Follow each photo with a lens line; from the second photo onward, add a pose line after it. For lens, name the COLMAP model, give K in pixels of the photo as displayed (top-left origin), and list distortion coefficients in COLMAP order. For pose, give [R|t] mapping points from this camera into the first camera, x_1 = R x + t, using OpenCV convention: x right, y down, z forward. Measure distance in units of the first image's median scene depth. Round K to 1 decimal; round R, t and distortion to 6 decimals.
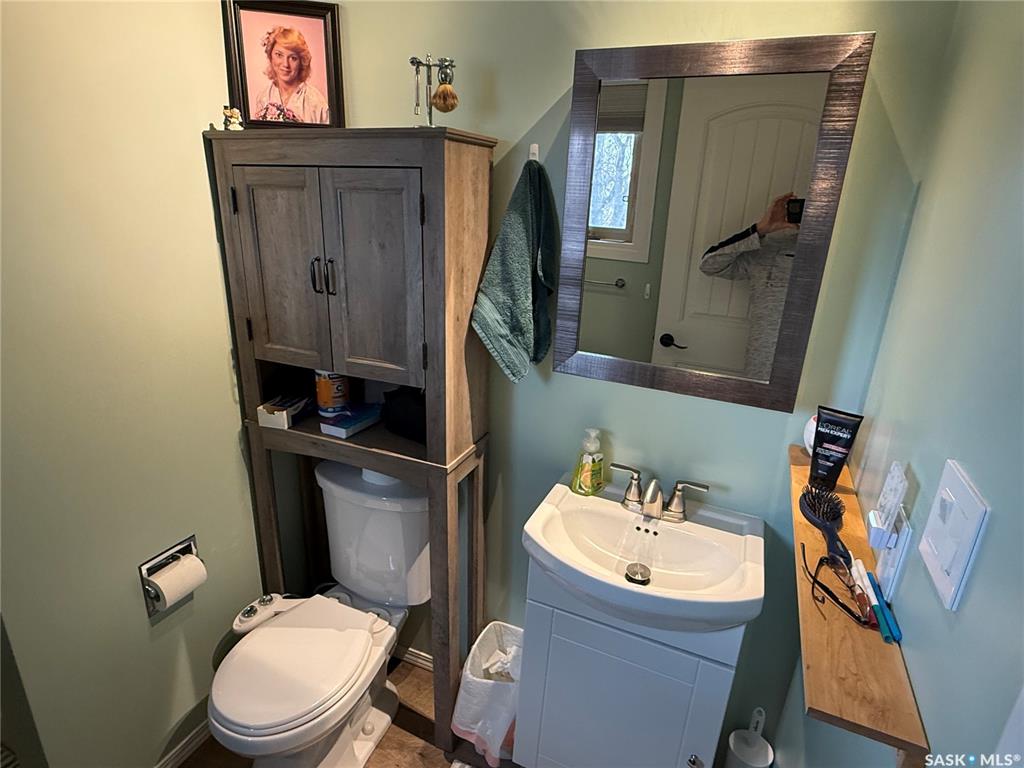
lens RADIAL K [[561.1, 0, 506.8], [0, 561.1, 386.4], [0, 0, 1]] dist [-0.003028, 0.000457]
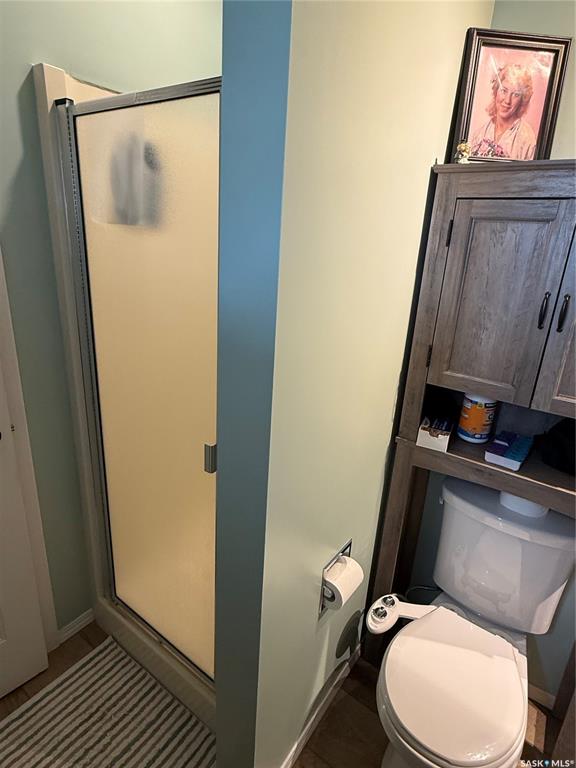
lens RADIAL K [[420.8, 0, 294.1], [0, 420.8, 380.1], [0, 0, 1]] dist [-0.003028, 0.000457]
pose [[0.977541, 0.088181, -0.191409, -0.563445], [-0.089176, 0.996010, 0.003429, -0.037594], [0.190947, 0.013717, 0.981504, 0.180813]]
